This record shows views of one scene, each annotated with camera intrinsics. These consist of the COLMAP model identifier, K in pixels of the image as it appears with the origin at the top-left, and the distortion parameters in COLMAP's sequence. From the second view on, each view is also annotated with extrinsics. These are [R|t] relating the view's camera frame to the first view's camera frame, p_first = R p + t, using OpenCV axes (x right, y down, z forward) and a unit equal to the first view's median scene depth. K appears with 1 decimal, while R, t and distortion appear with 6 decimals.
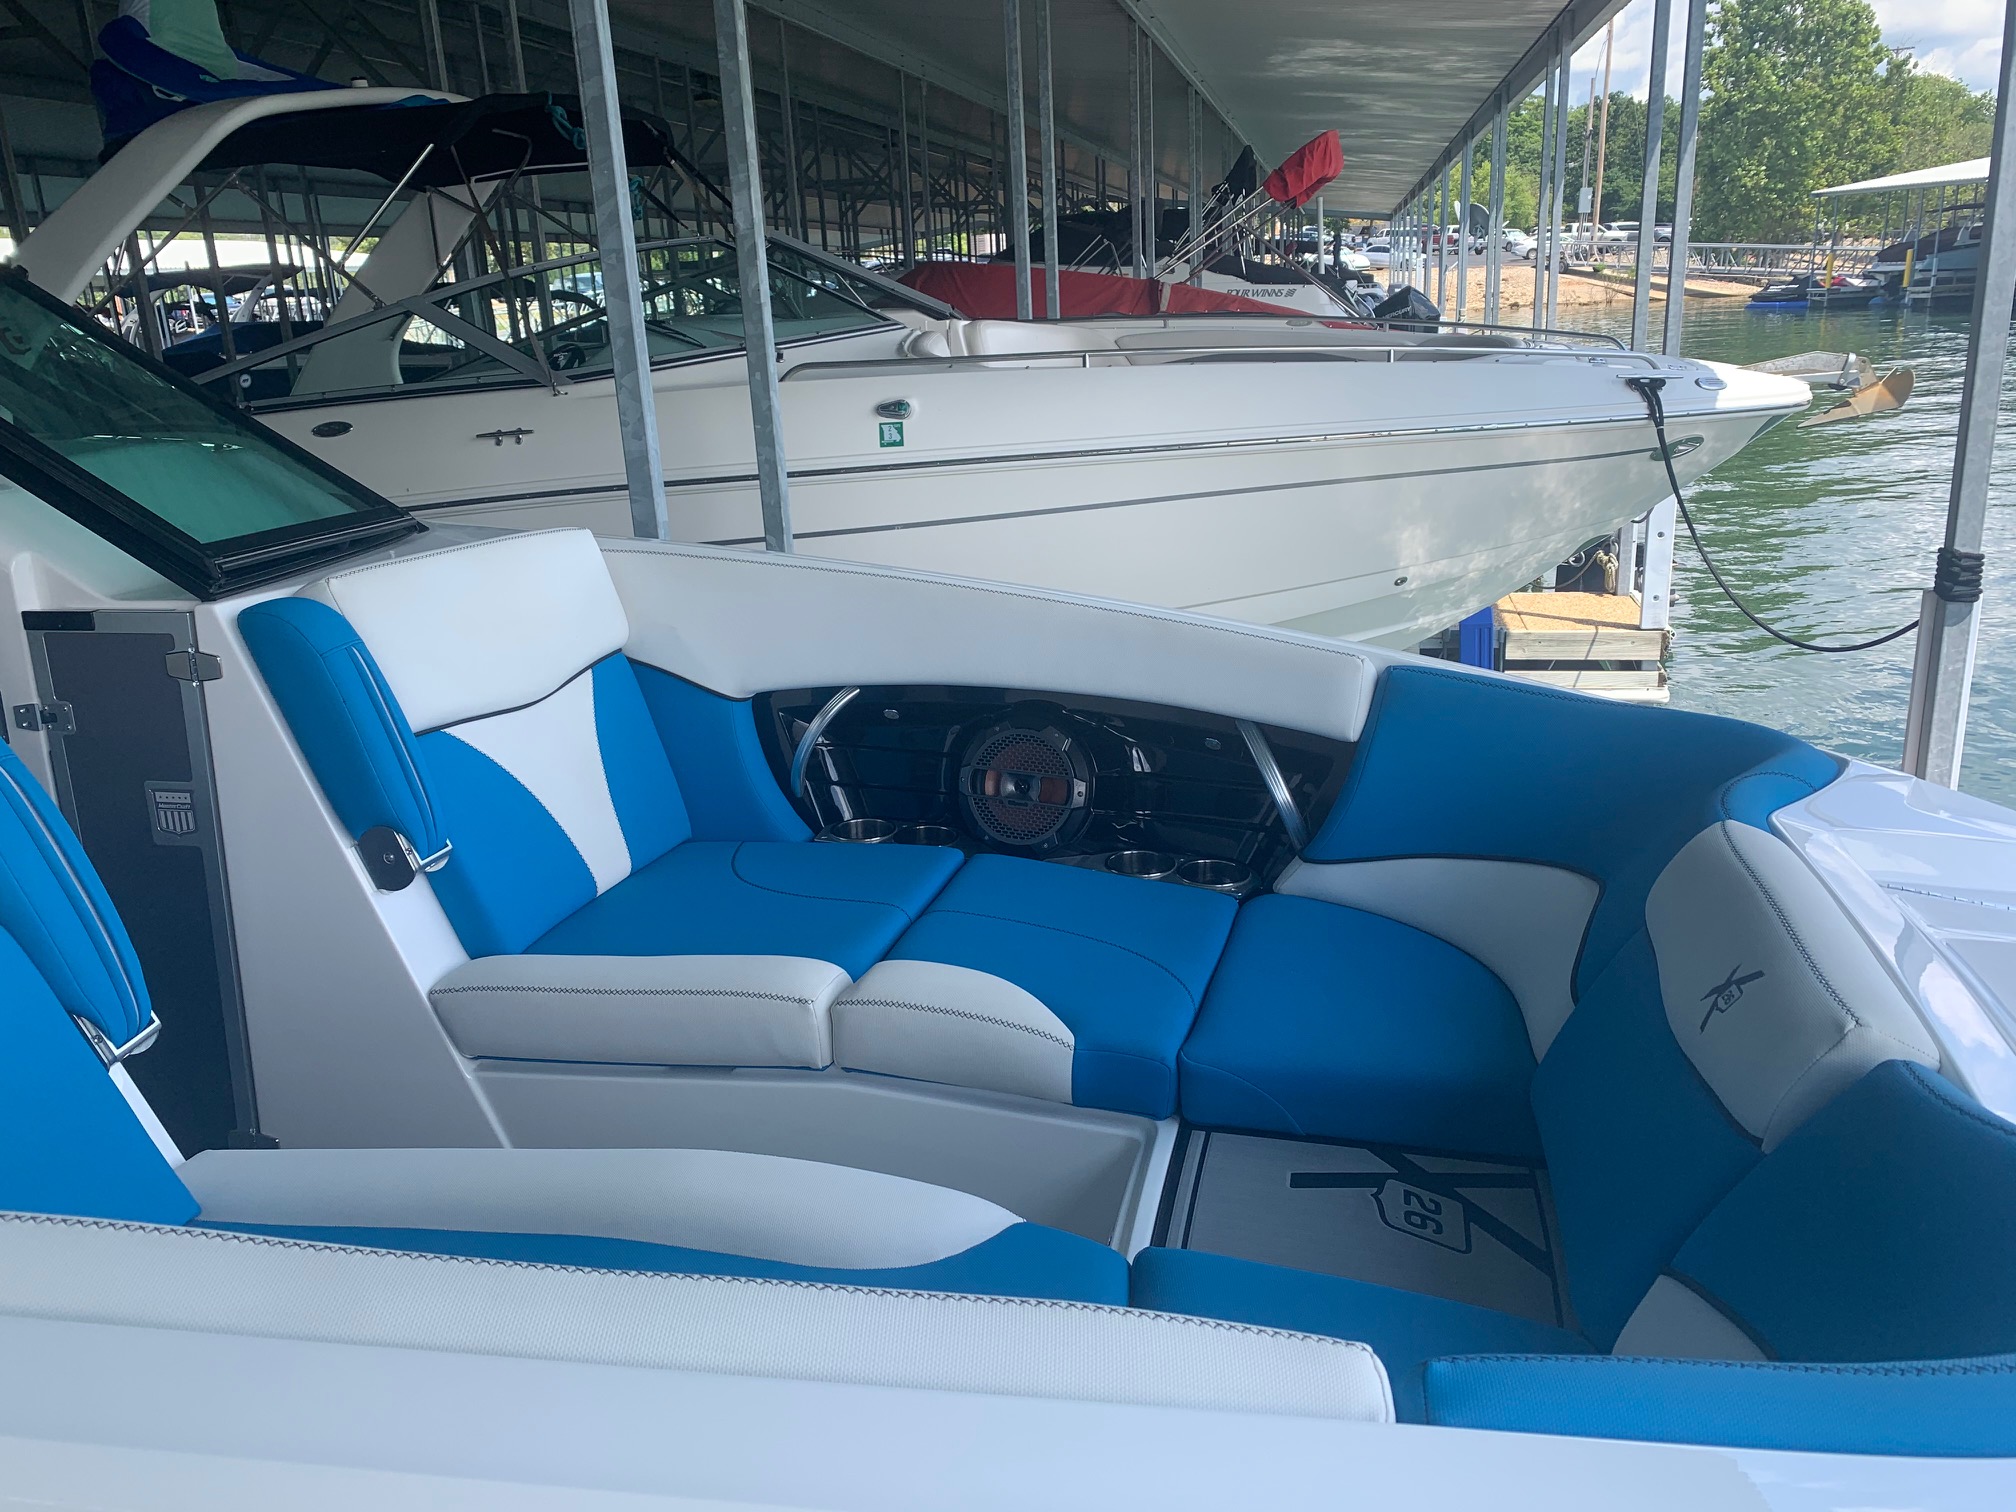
lens RADIAL K [[1587.9, 0, 1008.0], [0, 1587.9, 756.0], [0, 0, 1]] dist [0.090969, -0.051491]
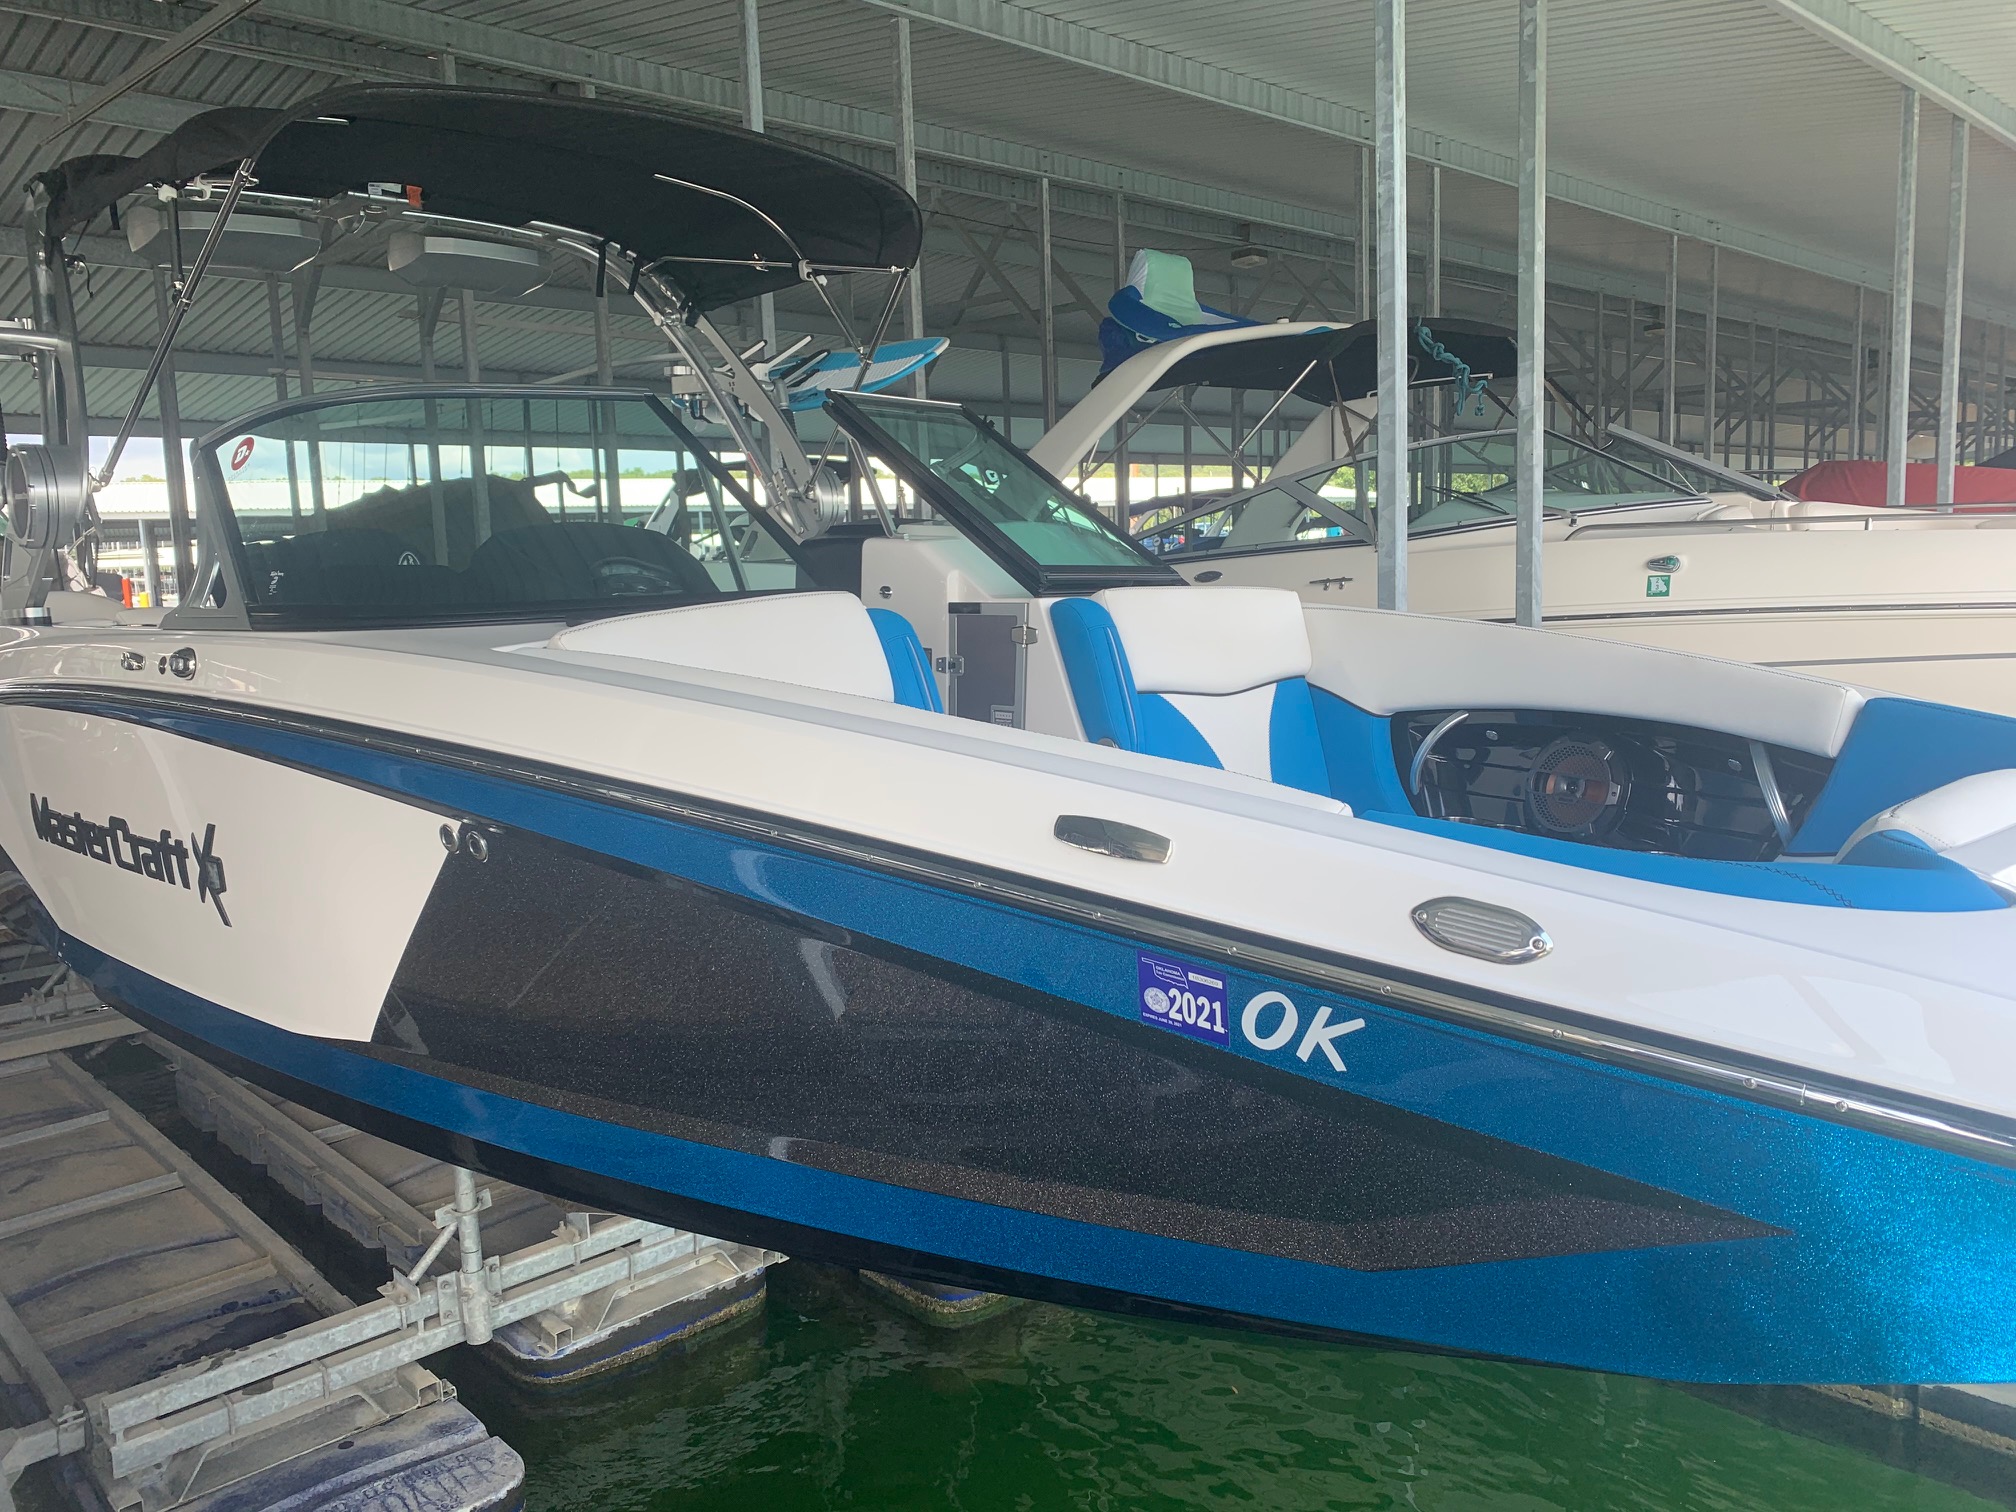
lens RADIAL K [[1594.4, 0, 976.3], [0, 1594.4, 761.6], [0, 0, 1]] dist [0.009621, -0.006310]
pose [[0.837105, 0.095843, -0.538581, 0.162961], [-0.165052, 0.982901, -0.081626, 0.100190], [0.521548, 0.157223, 0.838611, -0.176105]]
